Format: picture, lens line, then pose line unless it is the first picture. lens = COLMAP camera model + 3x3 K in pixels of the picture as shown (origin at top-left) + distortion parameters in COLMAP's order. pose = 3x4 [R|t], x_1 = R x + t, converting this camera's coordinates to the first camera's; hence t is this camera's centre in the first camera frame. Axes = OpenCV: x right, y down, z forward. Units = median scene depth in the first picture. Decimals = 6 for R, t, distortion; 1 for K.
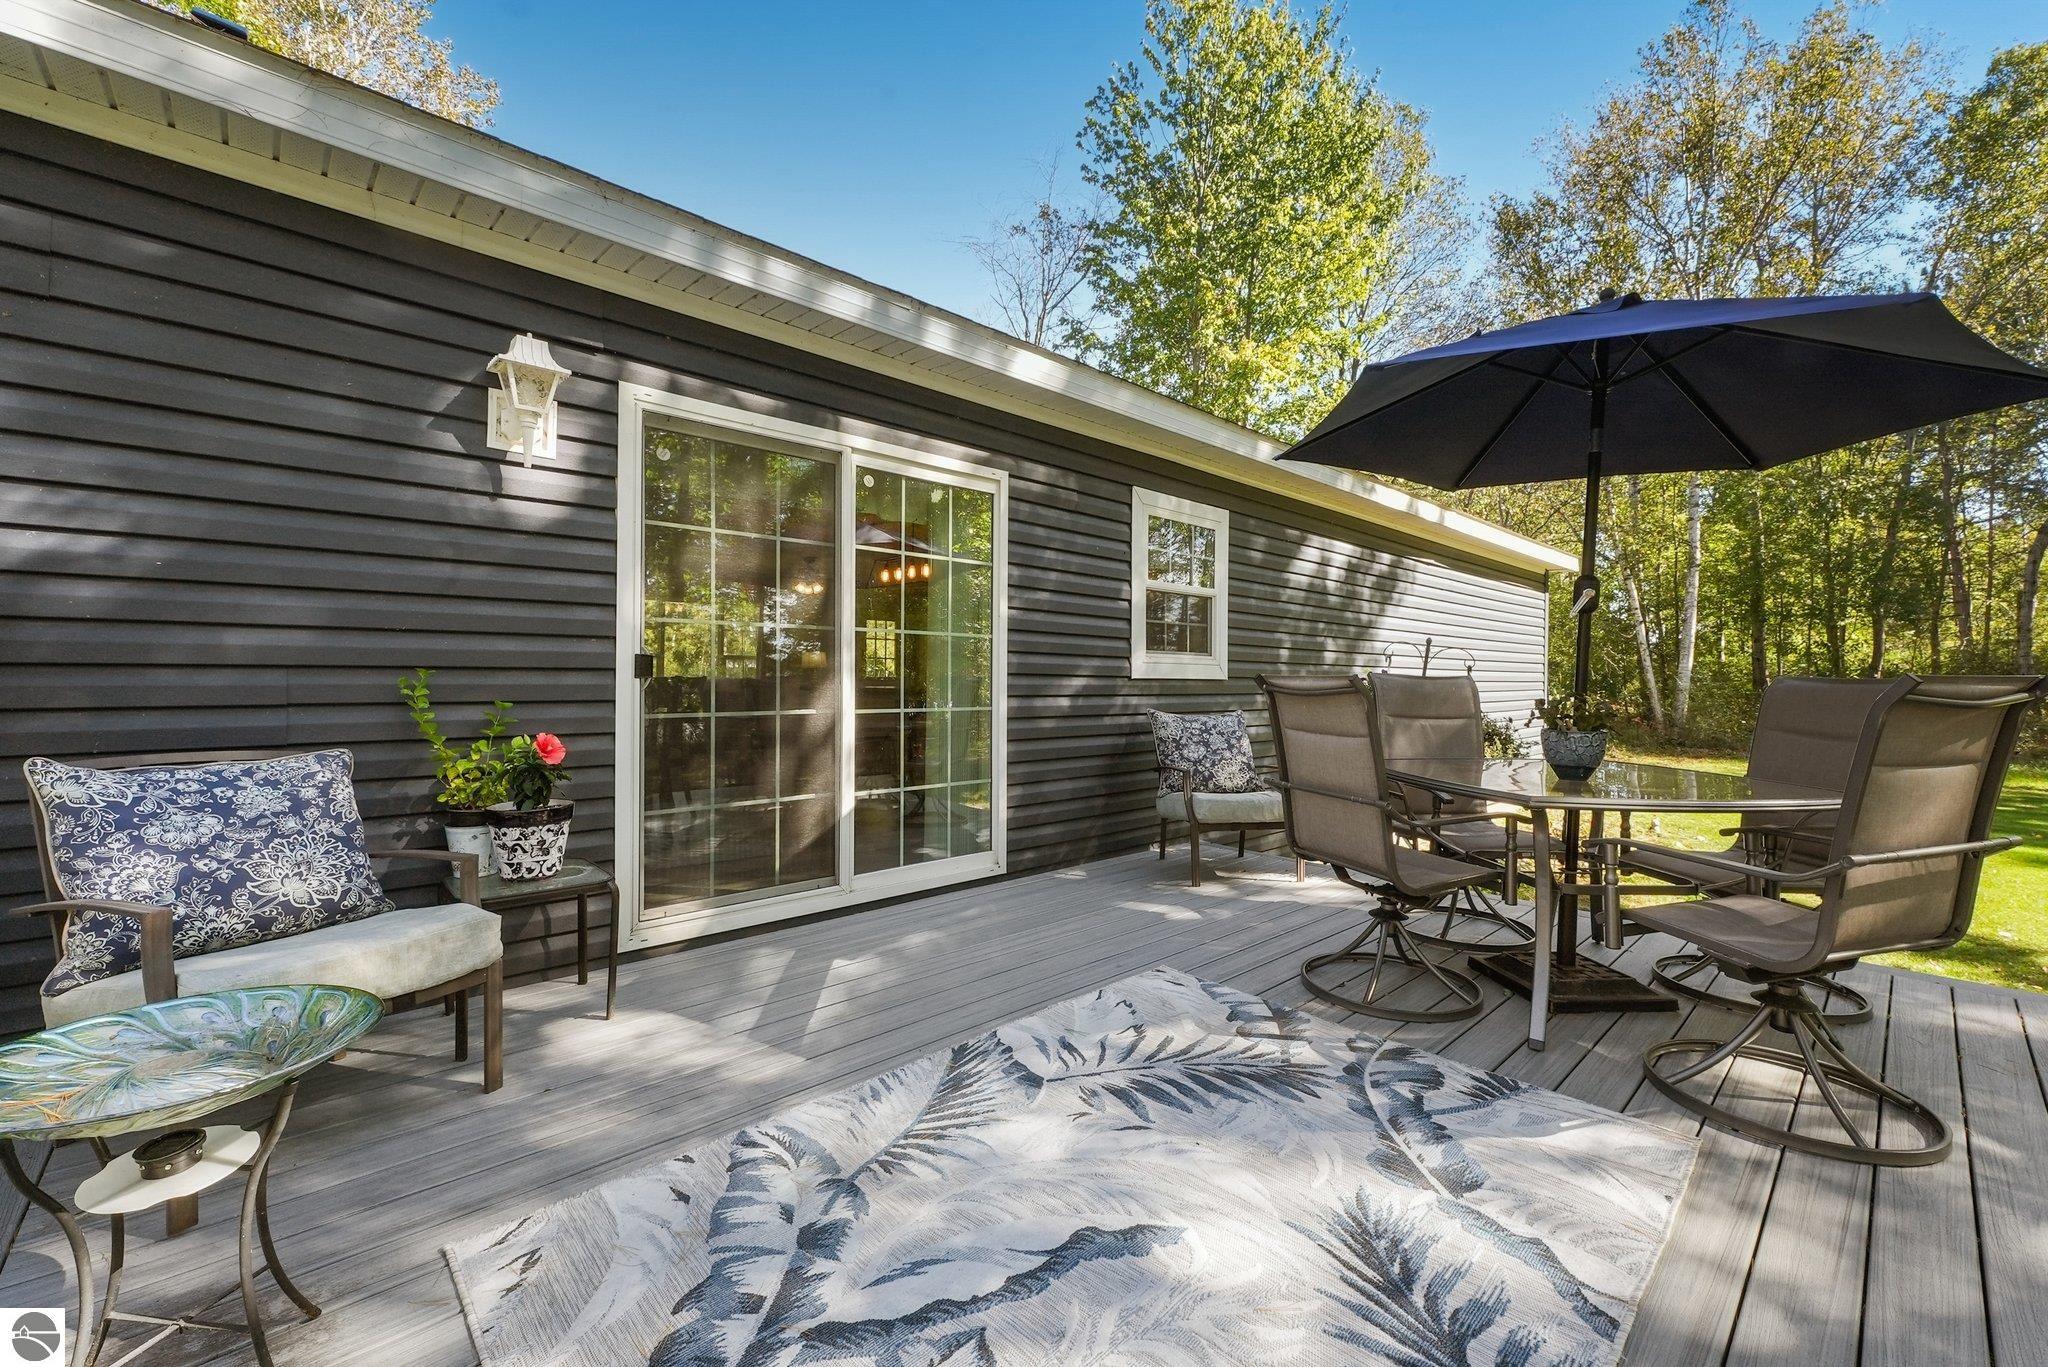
lens RADIAL K [[823.6, 0, 1050.1], [0, 823.6, 681.2], [0, 0, 1]] dist [-0.011710, 0.000195]
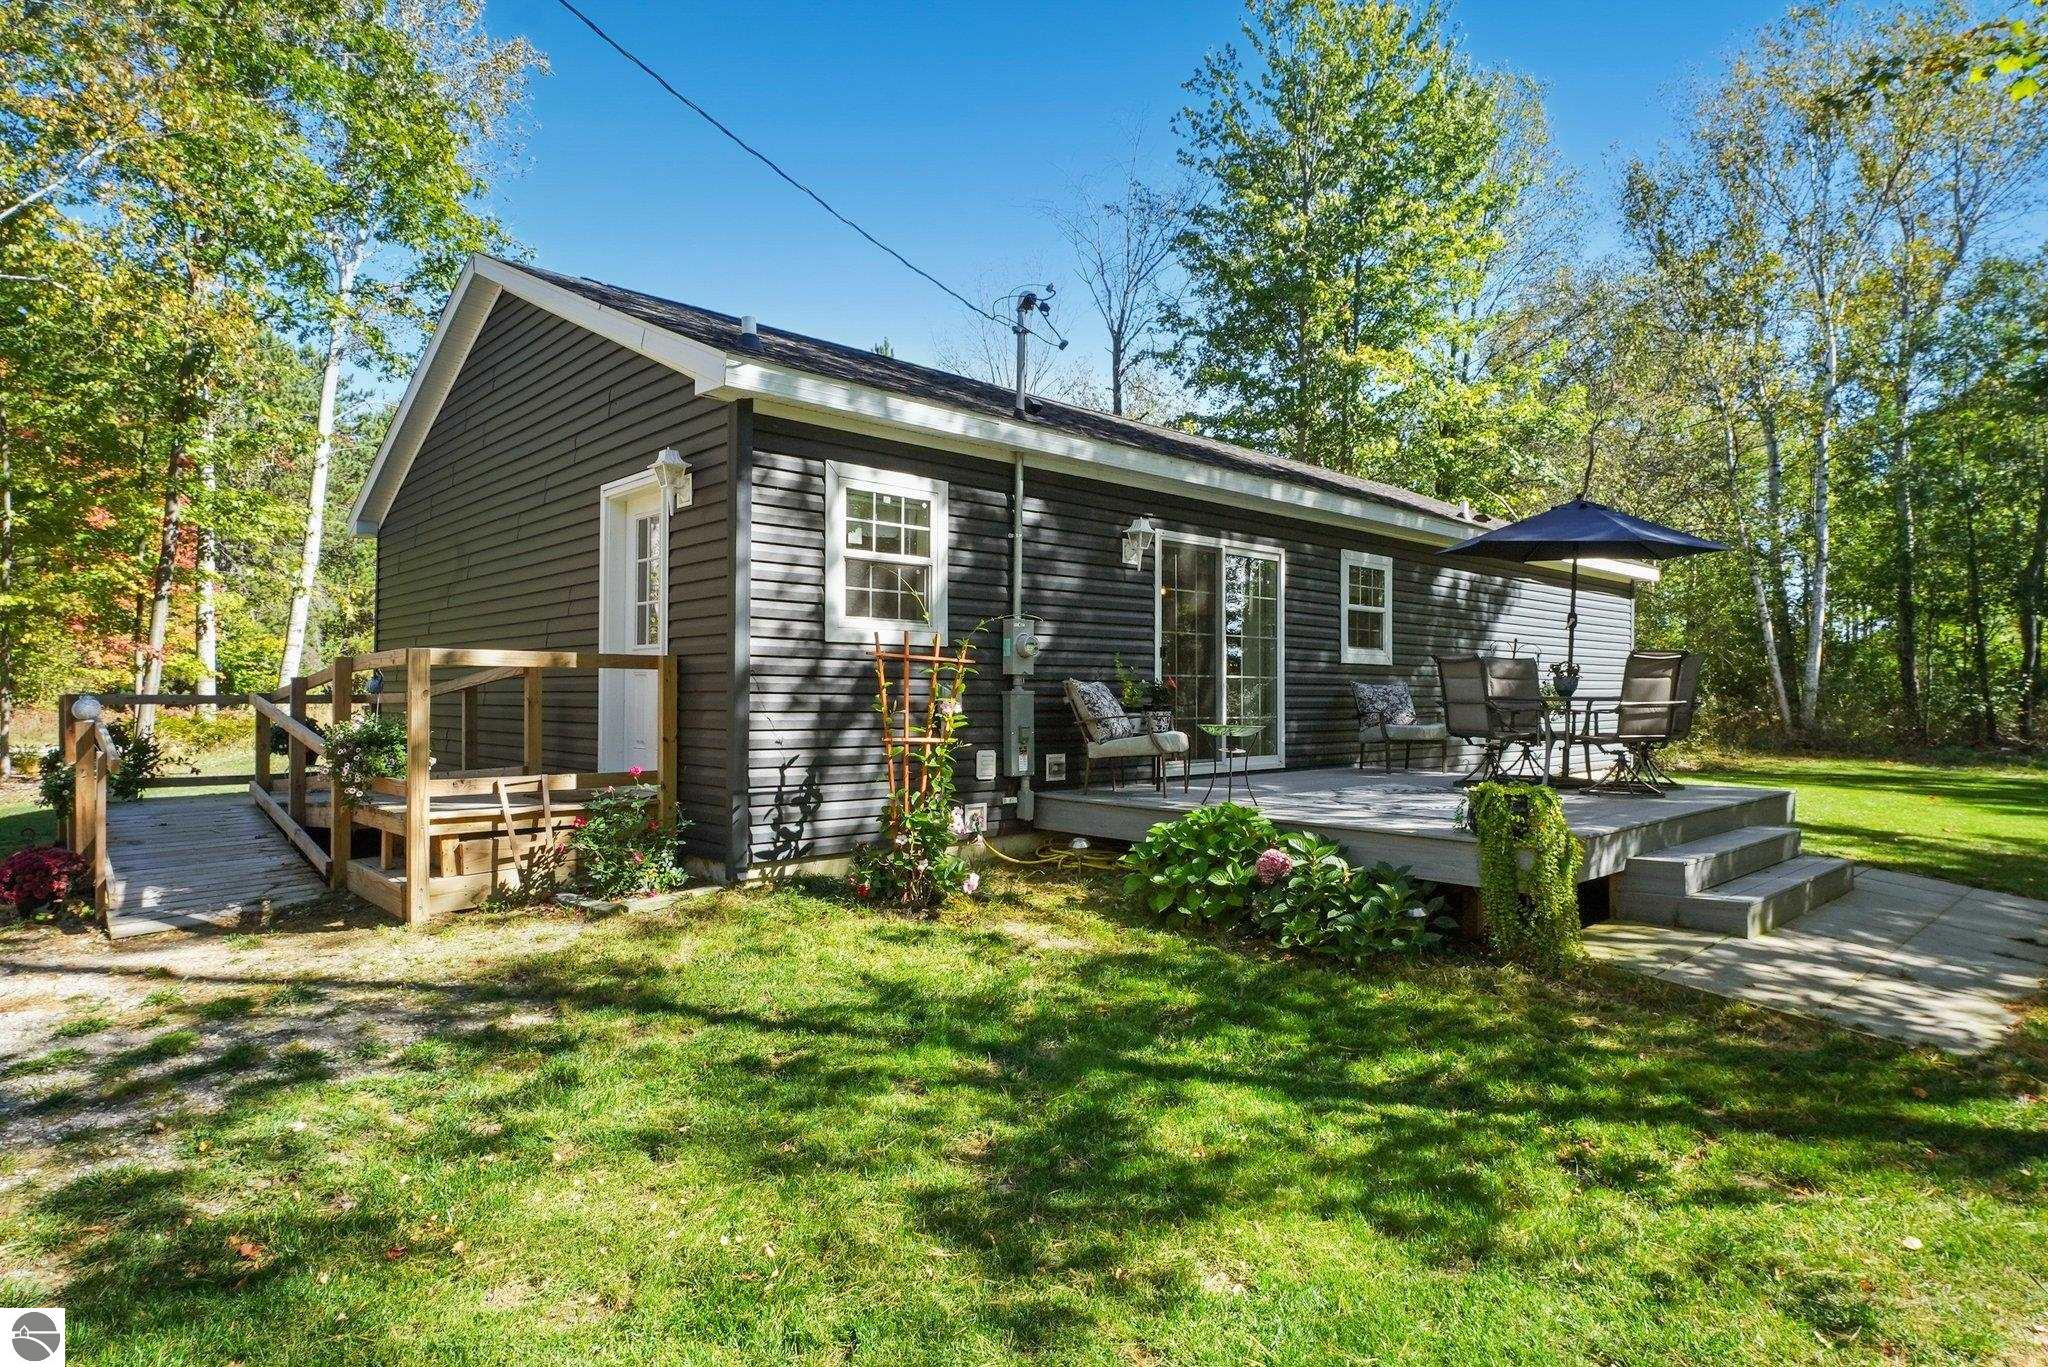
lens RADIAL K [[1115.1, 0, 1031.6], [0, 1115.1, 653.1], [0, 0, 1]] dist [0.000517, 0.000059]
pose [[0.999786, -0.001832, -0.020627, -0.419730], [0.001027, 0.999241, -0.038950, 0.053764], [0.020683, 0.038921, 0.999028, -1.103051]]
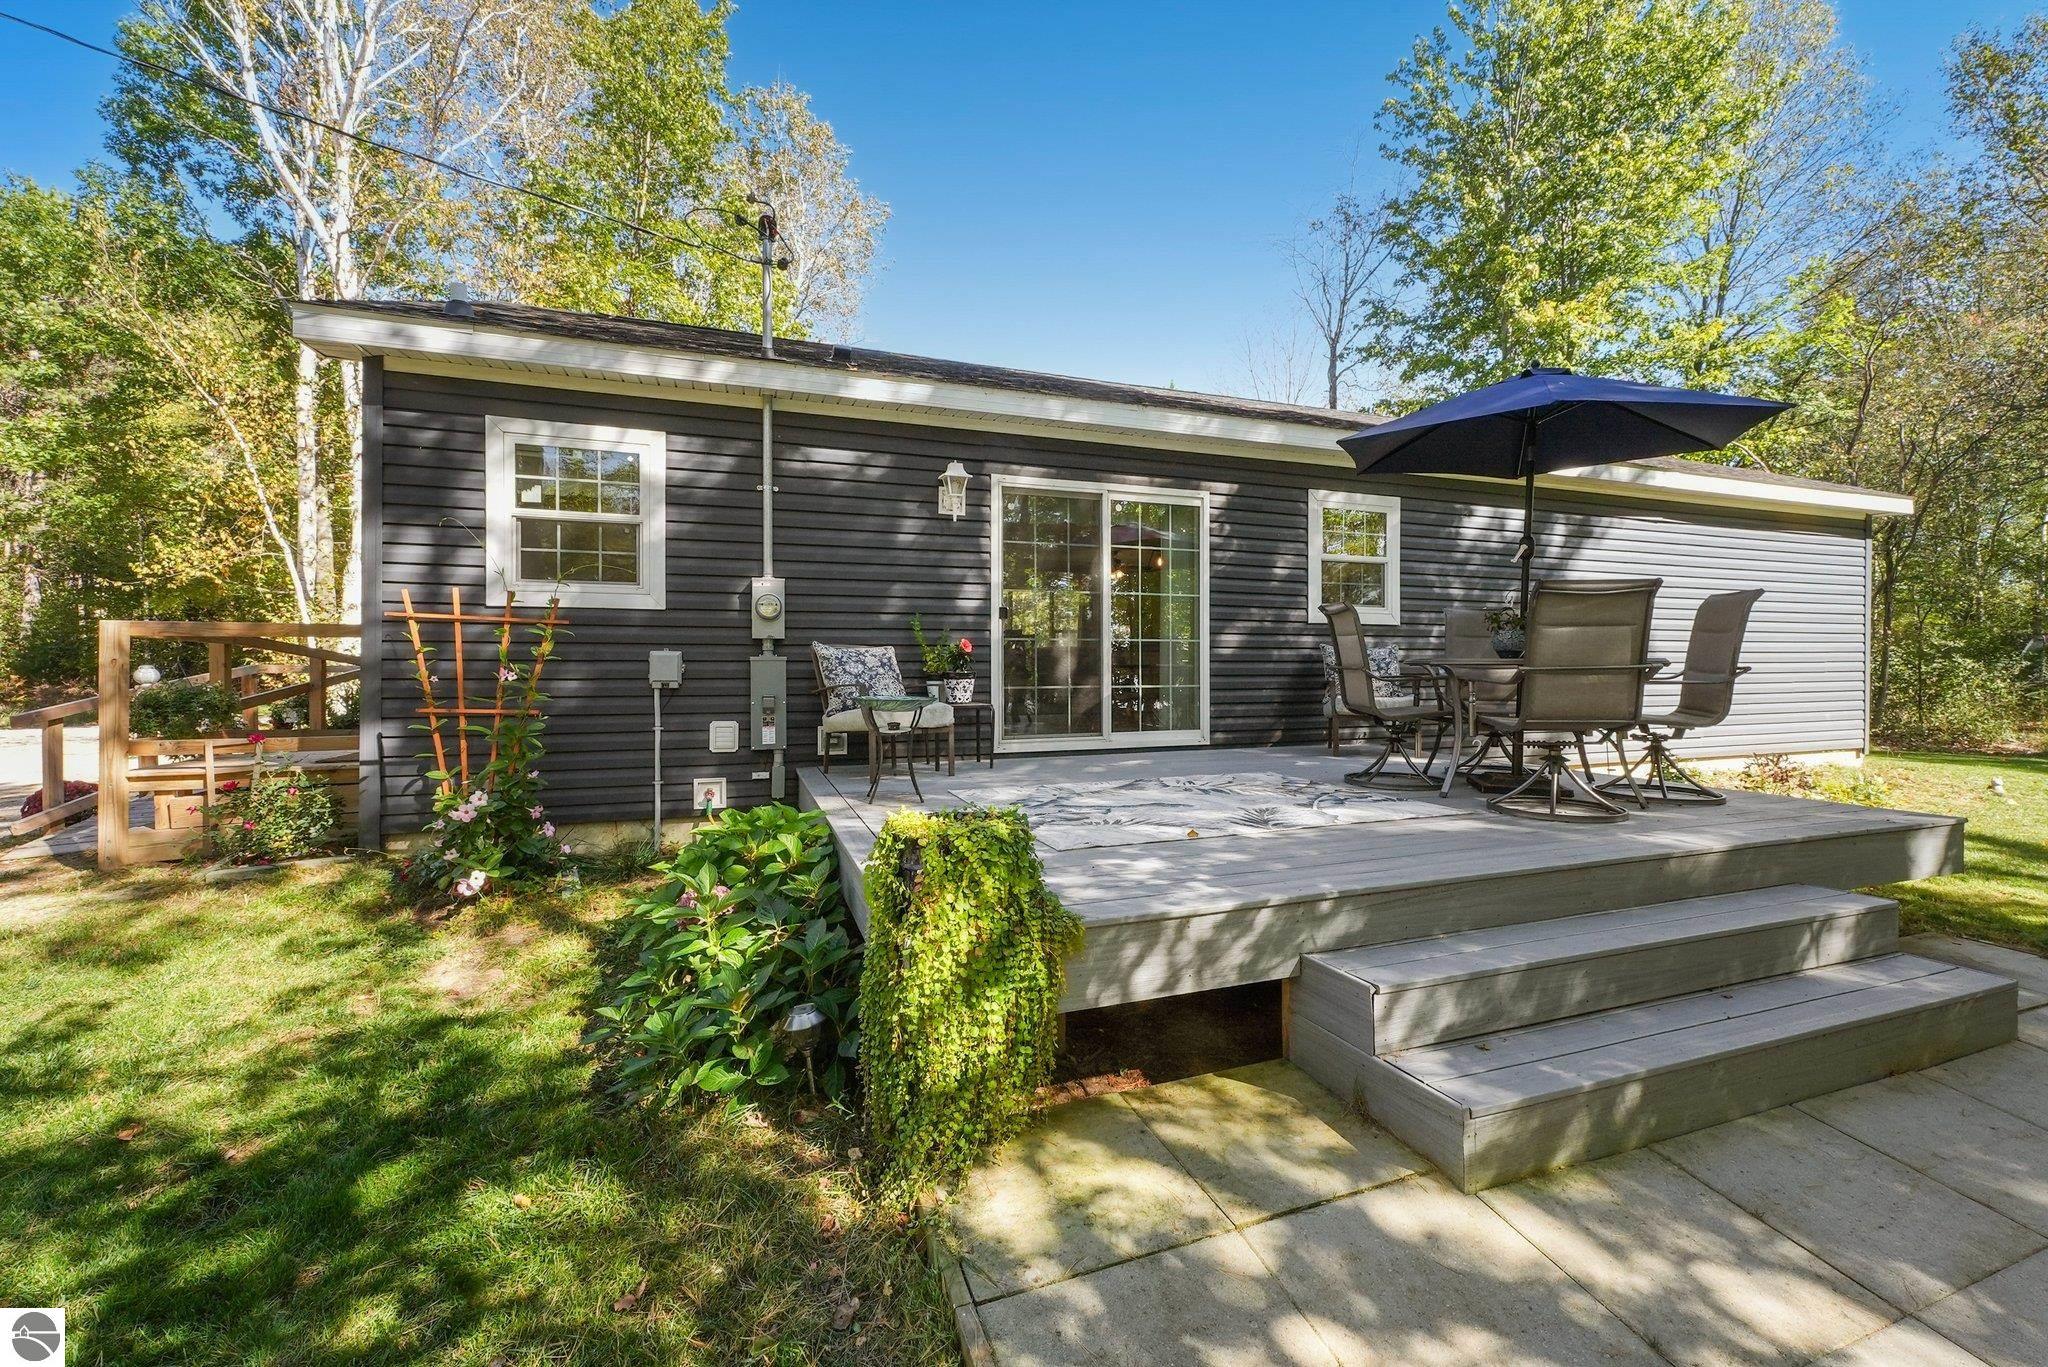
lens RADIAL K [[822.9, 0, 1035.9], [0, 822.9, 671.9], [0, 0, 1]] dist [0.001184, 0.000317]
pose [[0.915499, -0.005214, -0.402286, 0.209036], [0.007221, 0.999968, 0.003473, 0.063503], [0.402255, -0.006085, 0.915507, -0.438691]]
